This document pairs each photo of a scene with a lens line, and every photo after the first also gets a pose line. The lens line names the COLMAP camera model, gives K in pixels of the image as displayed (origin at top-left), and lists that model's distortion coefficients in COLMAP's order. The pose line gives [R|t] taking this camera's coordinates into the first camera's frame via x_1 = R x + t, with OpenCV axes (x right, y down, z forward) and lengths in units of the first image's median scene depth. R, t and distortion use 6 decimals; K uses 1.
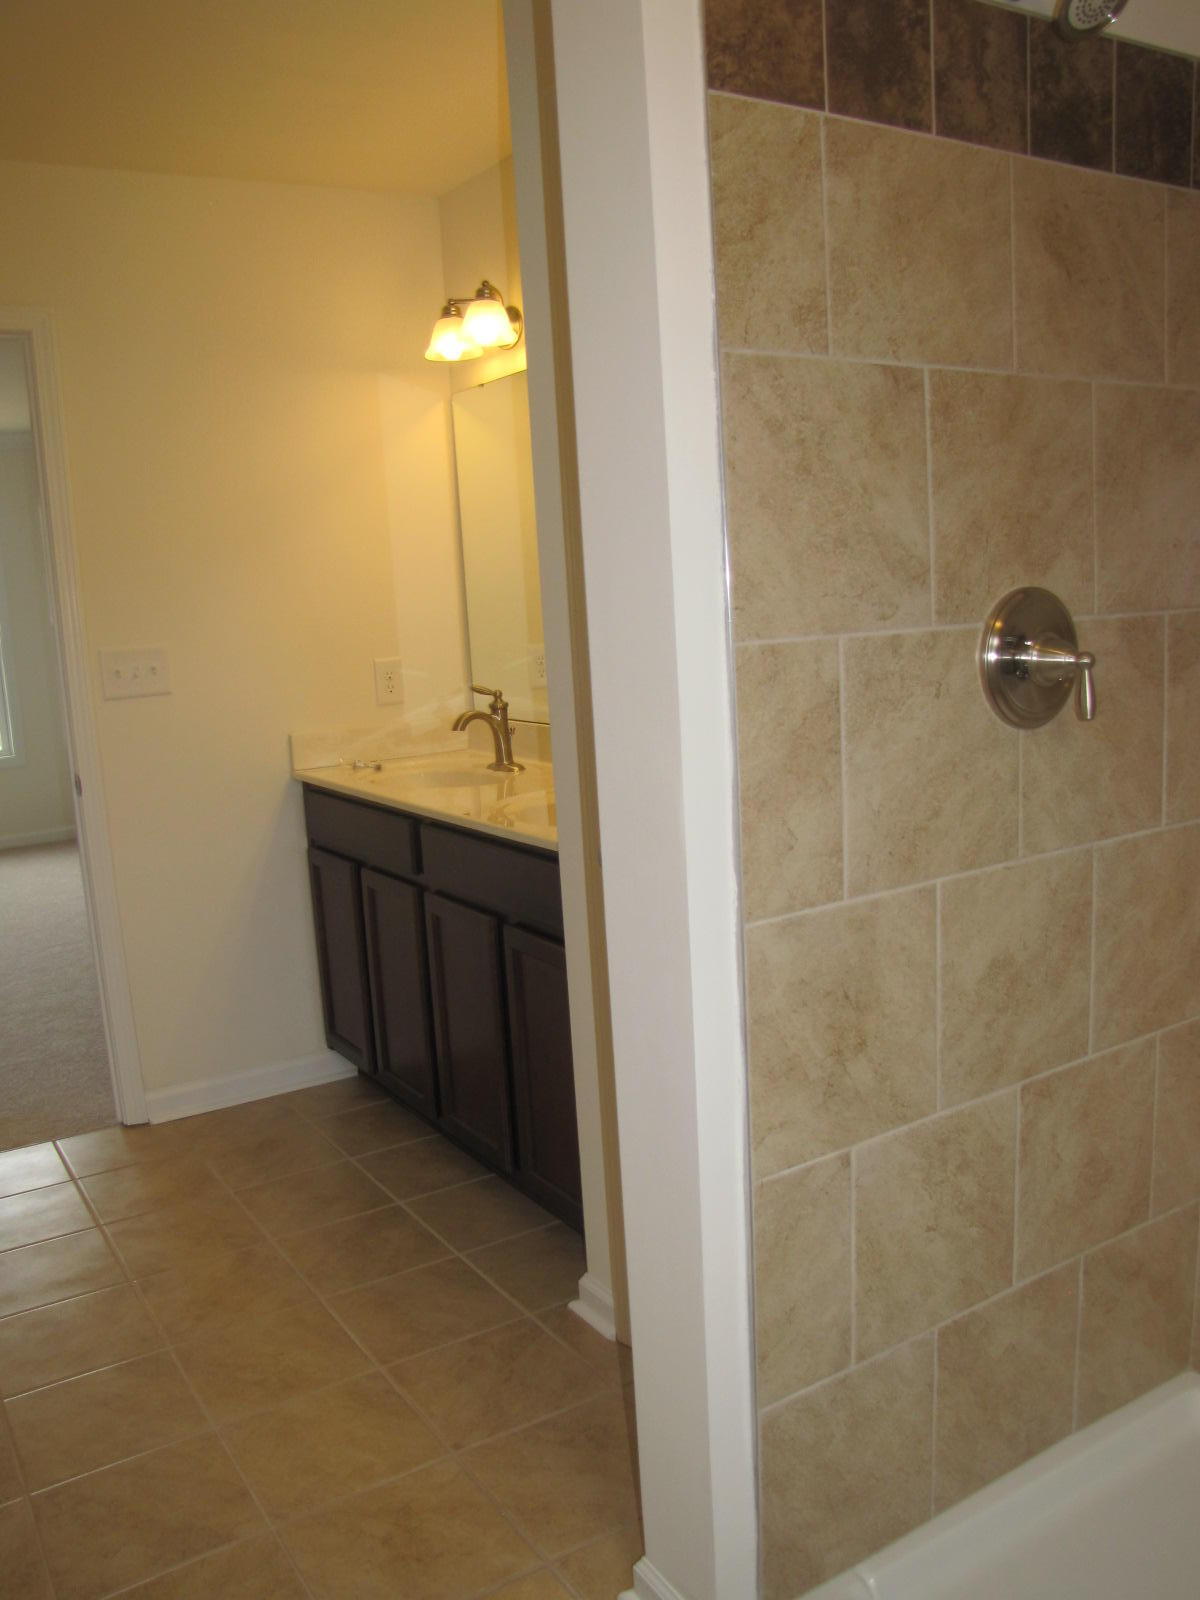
lens RADIAL K [[1355.0, 0, 601.2], [0, 1355.0, 829.0], [0, 0, 1]] dist [-0.187459, 0.157478]
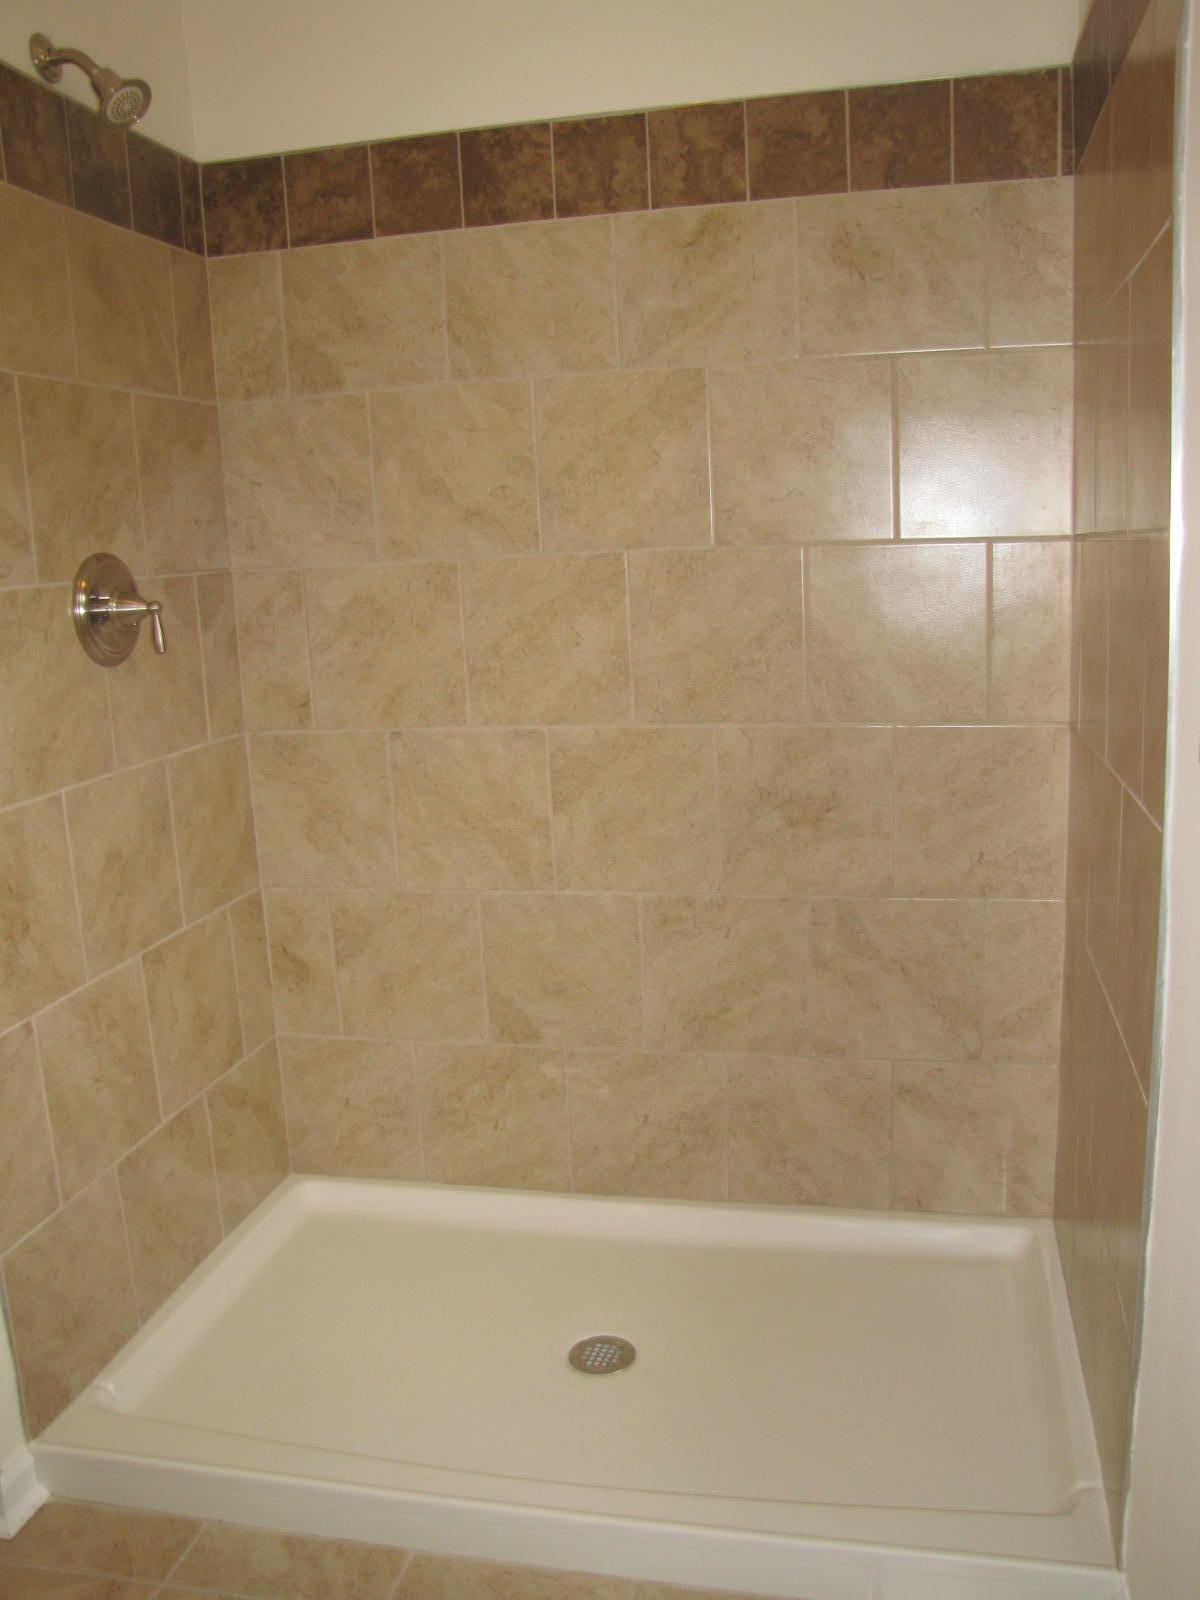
lens RADIAL K [[1350.3, 0, 600.0], [0, 1350.3, 800.0], [0, 0, 1]] dist [-0.144303, 0.148673]
pose [[0.704049, -0.117523, 0.700359, -0.249441], [0.139389, 0.989897, 0.025985, 0.082943], [-0.696337, 0.079328, 0.713318, -0.209314]]
